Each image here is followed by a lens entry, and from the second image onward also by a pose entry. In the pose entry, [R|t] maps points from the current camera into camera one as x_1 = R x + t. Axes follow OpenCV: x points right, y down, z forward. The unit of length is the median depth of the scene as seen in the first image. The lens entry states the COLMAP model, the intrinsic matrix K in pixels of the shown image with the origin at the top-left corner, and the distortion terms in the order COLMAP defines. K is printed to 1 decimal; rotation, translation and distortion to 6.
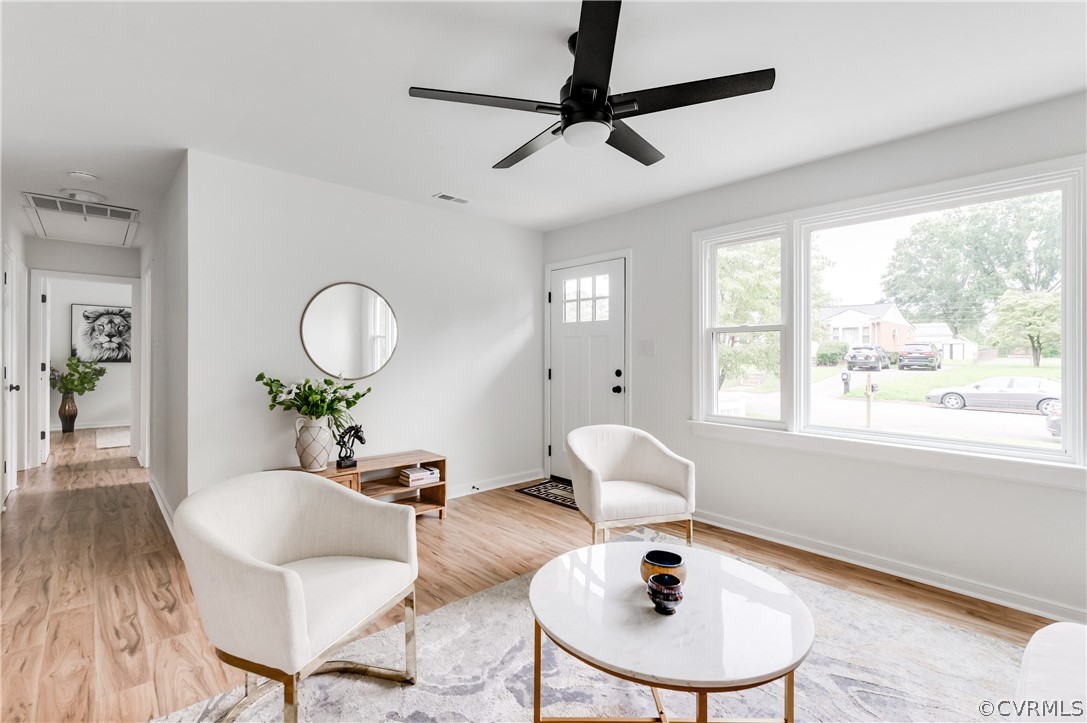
lens RADIAL K [[485.4, 0, 541.9], [0, 485.4, 355.1], [0, 0, 1]] dist [0.001492, -0.001224]
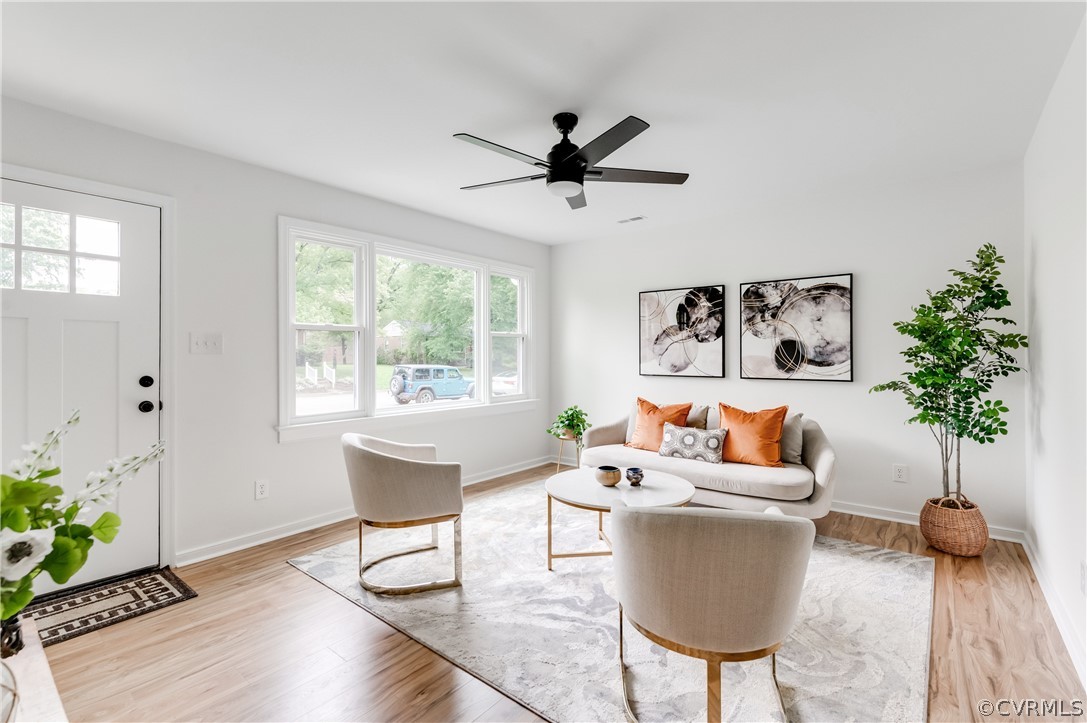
lens RADIAL K [[485.4, 0, 537.4], [0, 485.4, 353.9], [0, 0, 1]] dist [0.001492, -0.001224]
pose [[-0.136833, -0.002196, 0.990592, -0.683452], [0.001808, 0.999995, 0.002467, -0.000760], [-0.990592, 0.002128, -0.136828, 0.702483]]
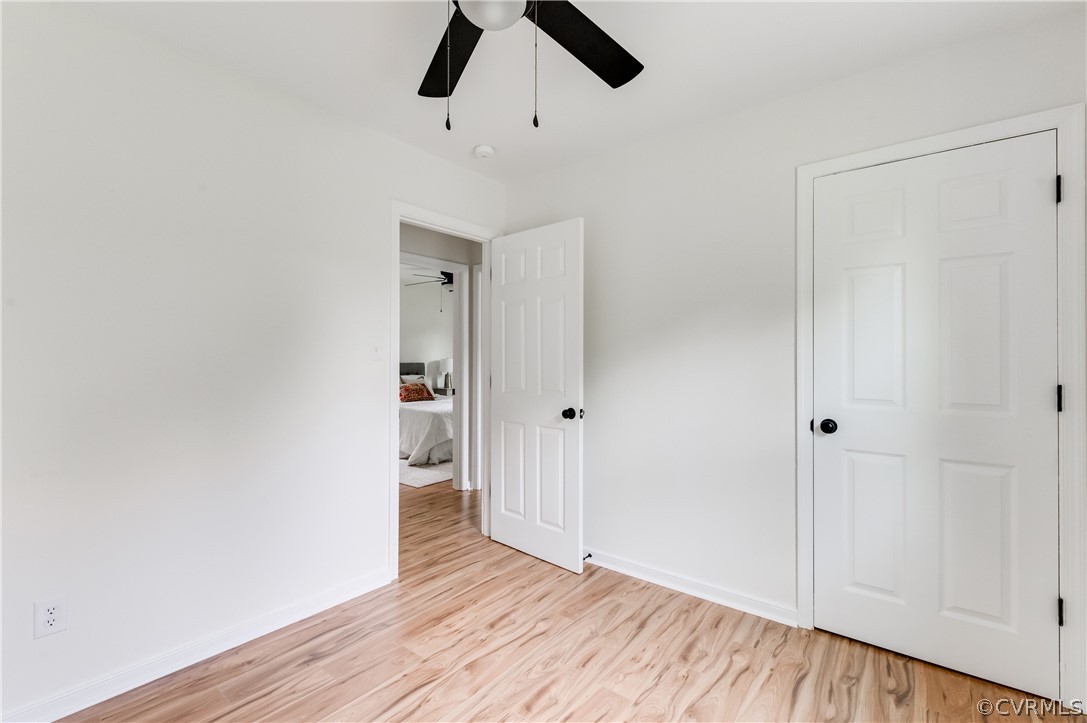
lens RADIAL K [[485.4, 0, 546.1], [0, 485.4, 364.0], [0, 0, 1]] dist [0.001492, -0.001224]
pose [[0.166677, -0.015933, -0.985883, -0.073305], [0.003849, 0.999872, -0.015508, 0.009099], [0.986004, -0.001210, 0.166717, 0.231750]]
